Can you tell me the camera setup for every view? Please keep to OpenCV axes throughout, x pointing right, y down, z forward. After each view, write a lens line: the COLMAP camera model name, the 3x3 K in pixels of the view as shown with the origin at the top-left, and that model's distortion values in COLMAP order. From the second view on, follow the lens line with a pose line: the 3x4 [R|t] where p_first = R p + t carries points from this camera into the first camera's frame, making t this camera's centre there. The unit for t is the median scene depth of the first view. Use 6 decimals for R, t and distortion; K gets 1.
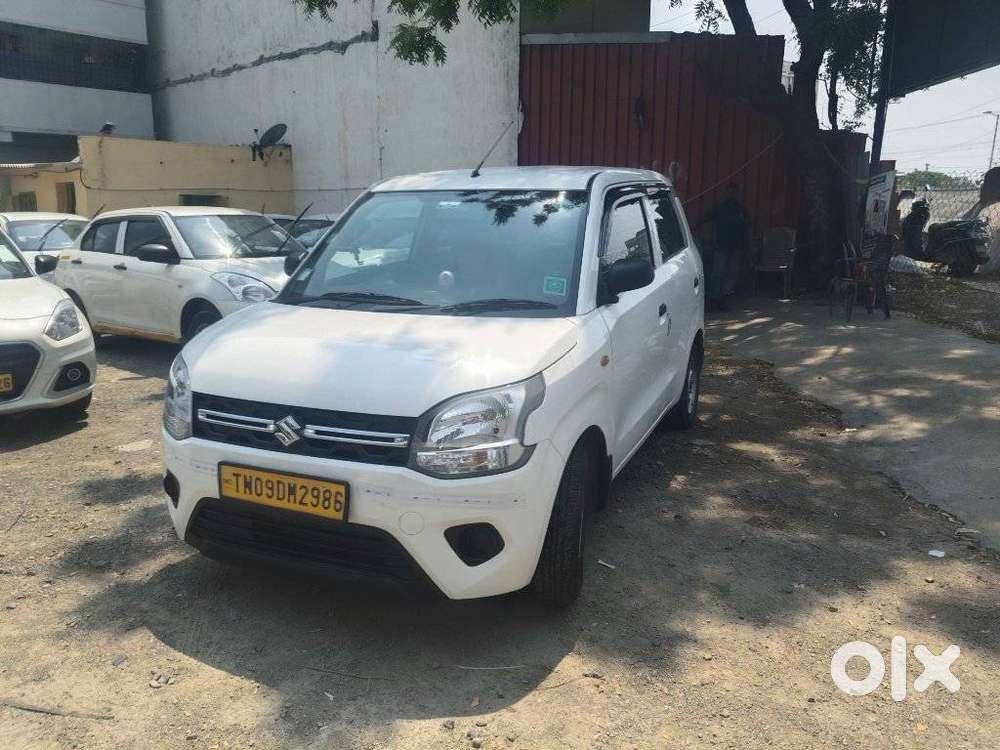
lens RADIAL K [[748.8, 0, 503.1], [0, 748.8, 374.0], [0, 0, 1]] dist [0.025038, -0.053080]
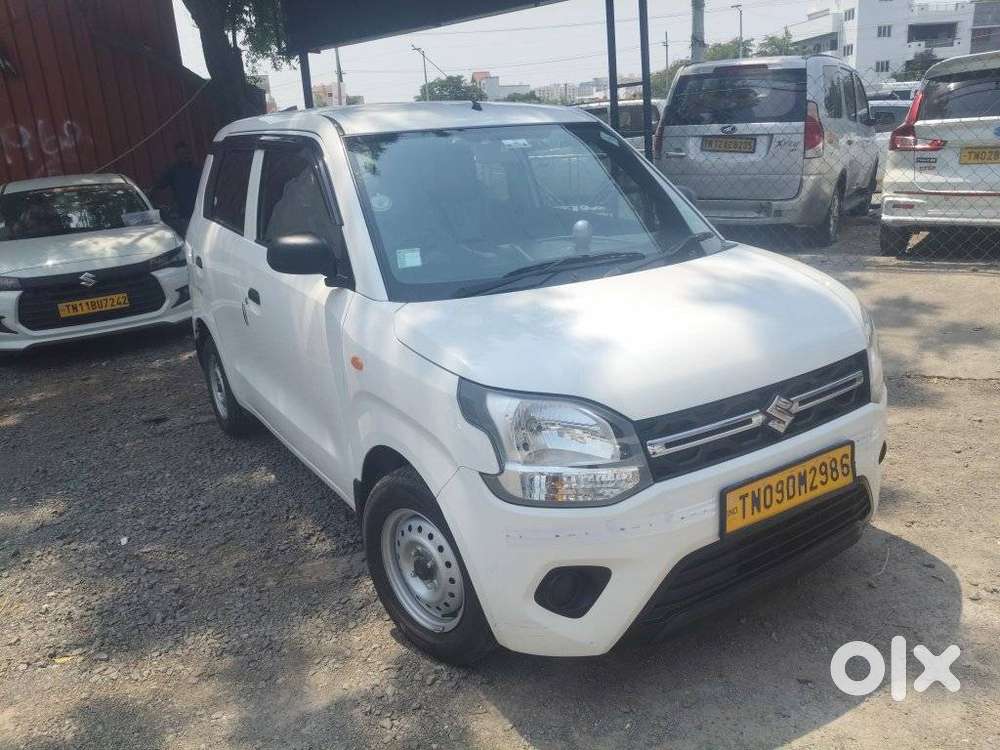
lens RADIAL K [[748.8, 0, 501.6], [0, 748.8, 383.5], [0, 0, 1]] dist [0.025038, -0.053080]
pose [[0.567109, -0.278520, 0.775122, -0.708199], [0.236655, 0.956508, 0.170550, -0.108783], [-0.788912, 0.086716, 0.608357, 0.489350]]
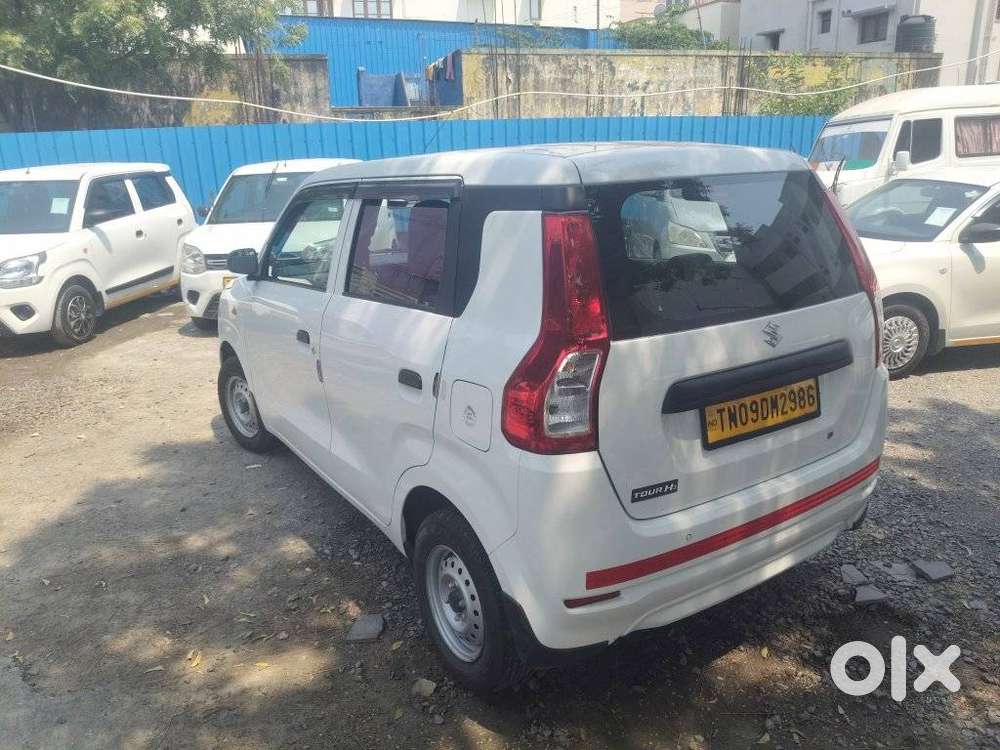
lens RADIAL K [[748.8, 0, 500.1], [0, 748.8, 367.8], [0, 0, 1]] dist [0.025038, -0.053080]
pose [[-0.545084, 0.245342, -0.801680, 0.788781], [-0.155750, 0.909944, 0.384374, -0.420776], [0.823787, 0.334378, -0.457784, 1.619041]]
